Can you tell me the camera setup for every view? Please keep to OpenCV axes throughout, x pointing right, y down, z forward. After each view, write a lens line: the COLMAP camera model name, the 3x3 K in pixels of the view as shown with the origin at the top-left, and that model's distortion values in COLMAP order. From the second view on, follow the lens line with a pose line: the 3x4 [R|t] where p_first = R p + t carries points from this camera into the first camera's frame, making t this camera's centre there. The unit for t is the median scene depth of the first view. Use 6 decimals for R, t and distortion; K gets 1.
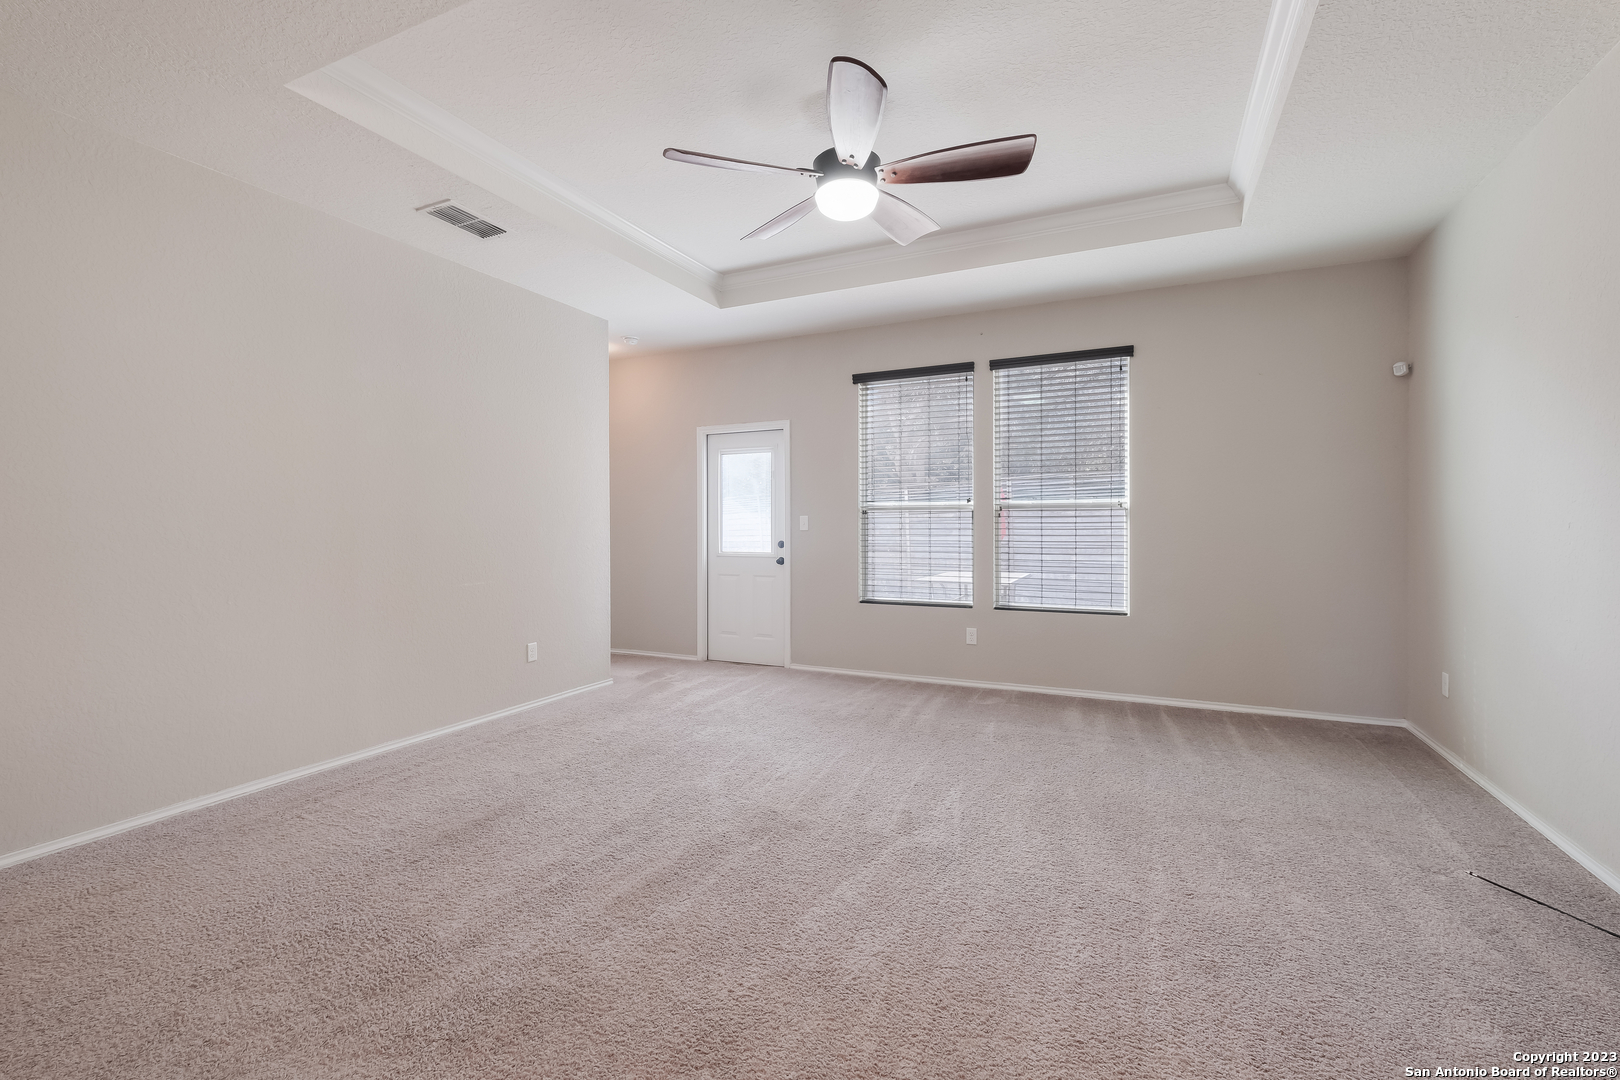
lens RADIAL K [[713.3, 0, 807.1], [0, 713.3, 530.1], [0, 0, 1]] dist [0.002688, 0.001029]
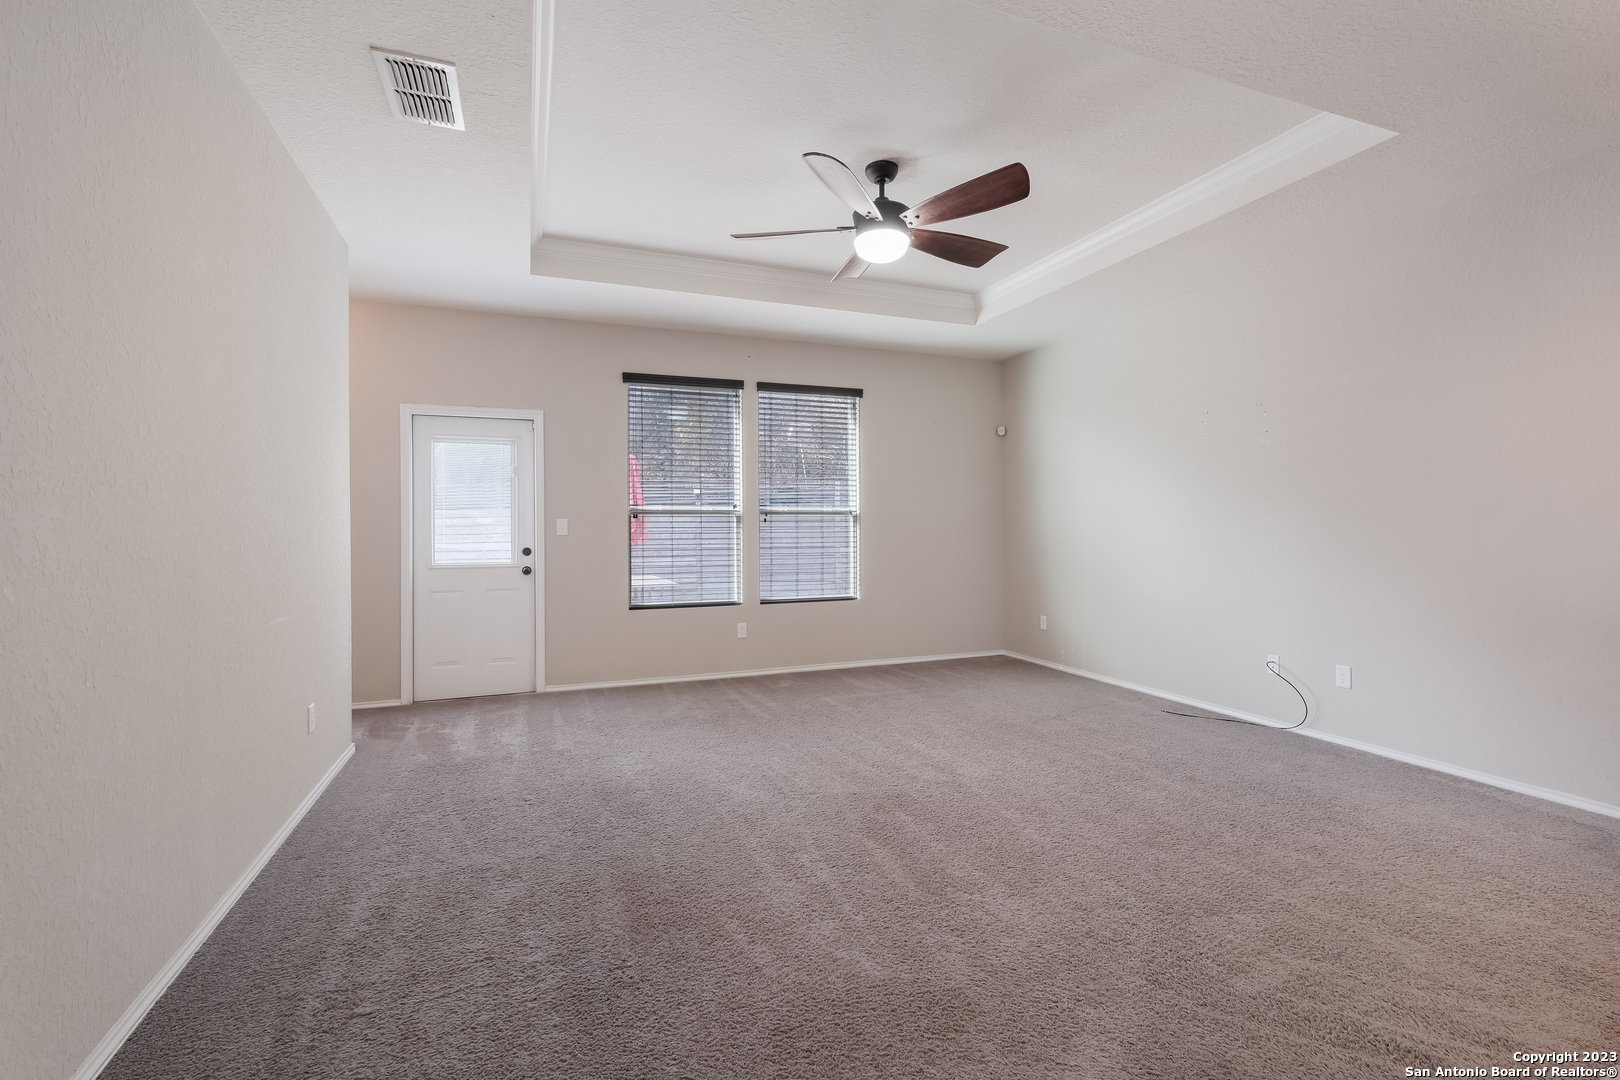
lens RADIAL K [[713.3, 0, 812.3], [0, 713.3, 529.3], [0, 0, 1]] dist [0.002688, 0.001029]
pose [[0.680634, -0.002344, 0.732620, -0.500721], [0.008255, 0.999956, -0.004469, -0.000902], [-0.732577, 0.009090, 0.680623, 0.176195]]
